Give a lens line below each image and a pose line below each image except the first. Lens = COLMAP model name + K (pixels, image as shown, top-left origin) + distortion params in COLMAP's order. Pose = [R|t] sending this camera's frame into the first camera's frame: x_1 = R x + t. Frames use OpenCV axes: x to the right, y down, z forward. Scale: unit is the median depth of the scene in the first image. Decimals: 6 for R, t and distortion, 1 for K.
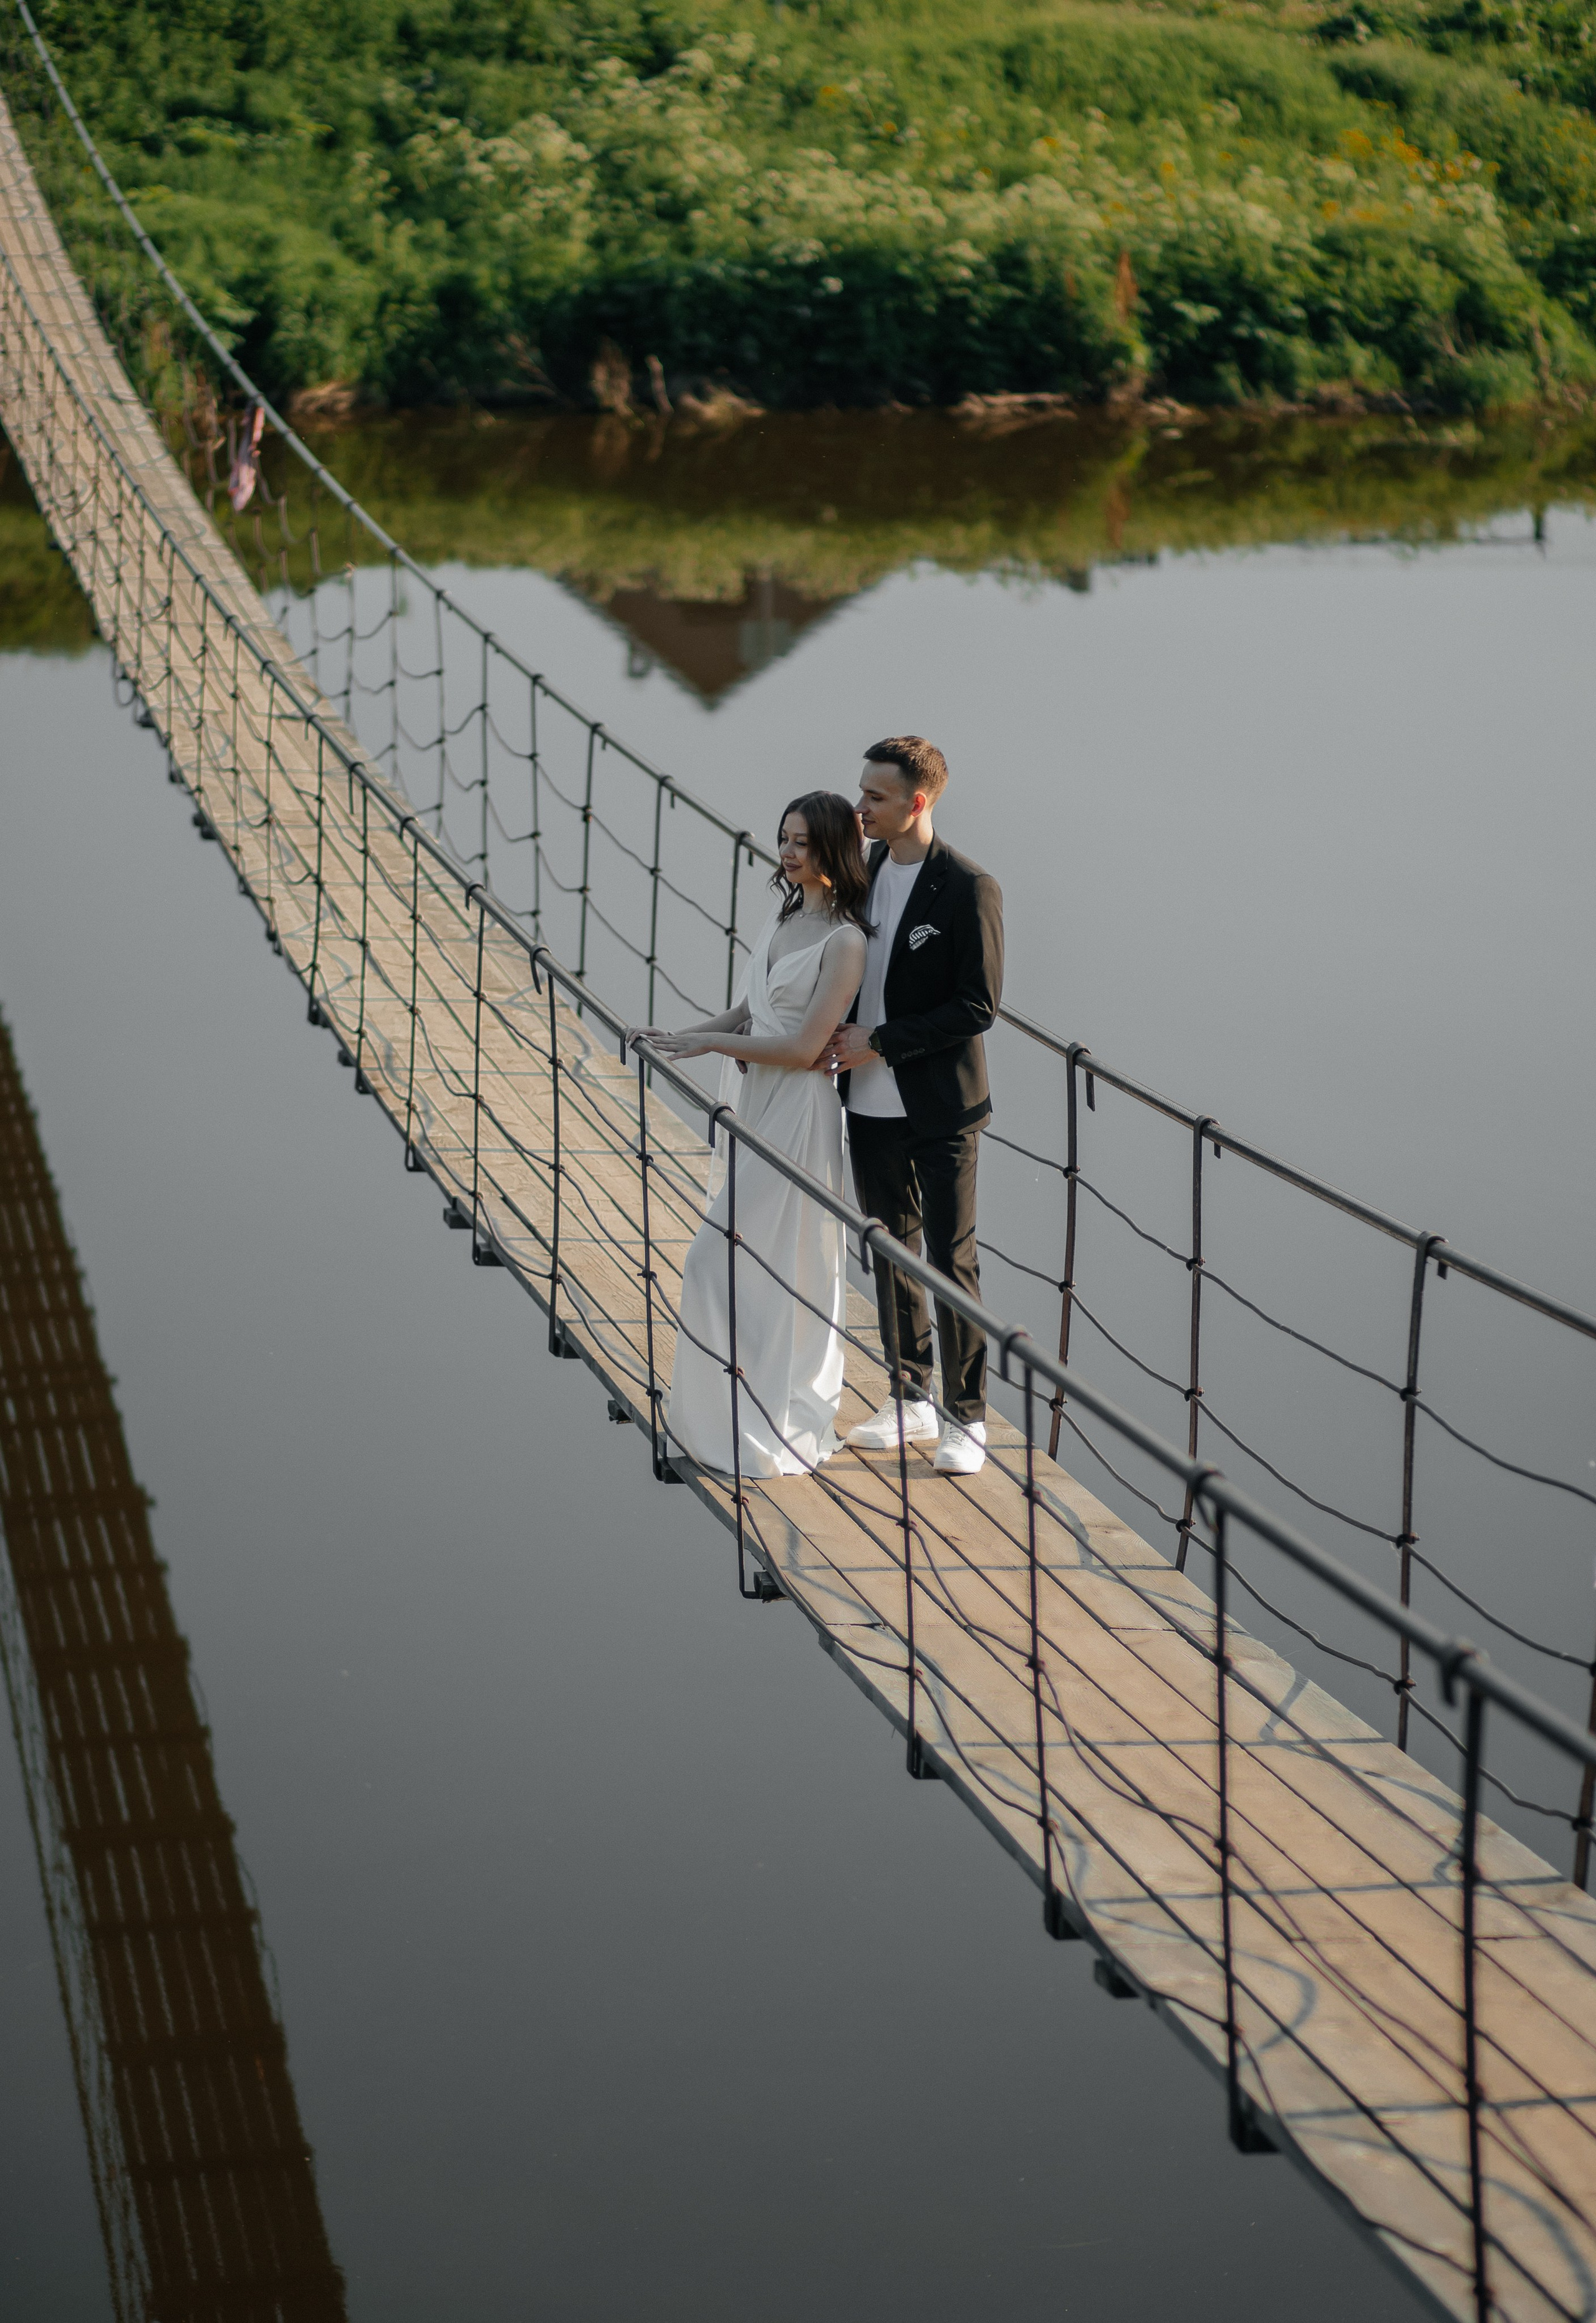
lens RADIAL K [[8551.3, 0, 806.7], [0, 8551.3, 1157.2], [0, 0, 1]] dist [-0.150762, 0.000000]
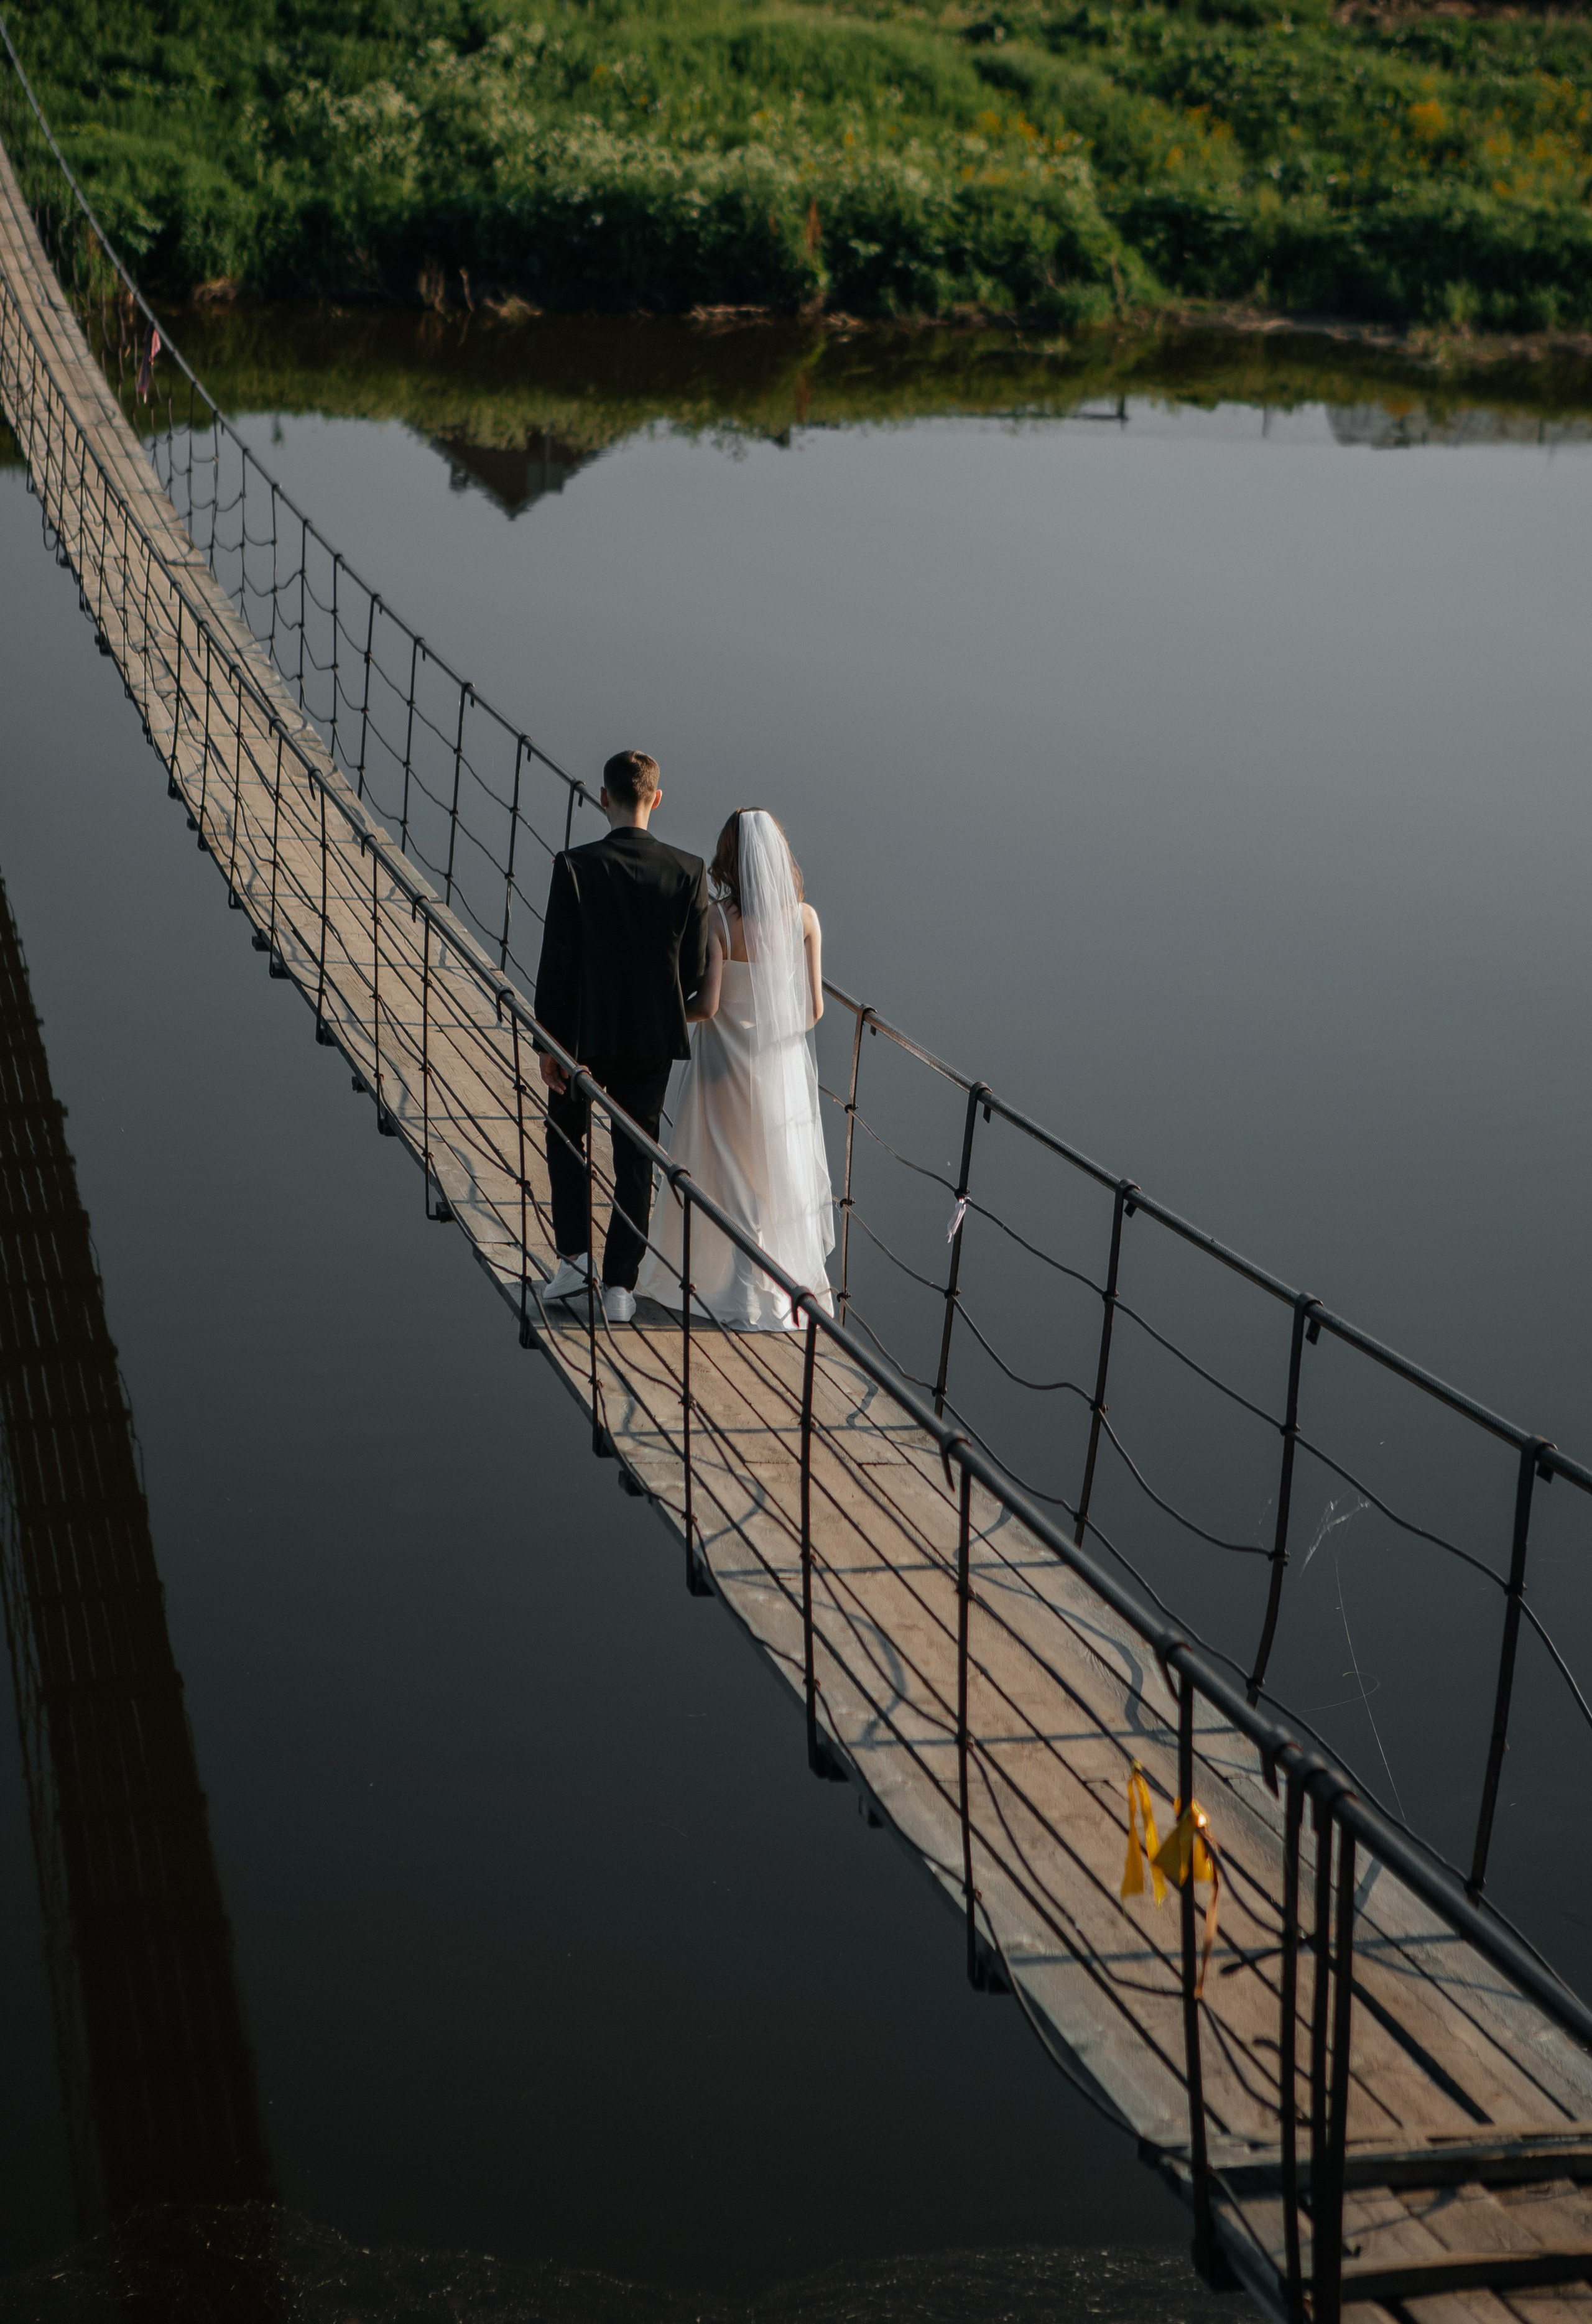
lens RADIAL K [[5535.3, 0, 841.8], [0, 5535.3, 995.4], [0, 0, 1]] dist [0.230360, 0.000000]
pose [[0.997440, 0.023949, 0.067377, -0.014725], [-0.024695, 0.999642, 0.010257, 0.010856], [-0.067107, -0.011895, 0.997675, 0.115114]]
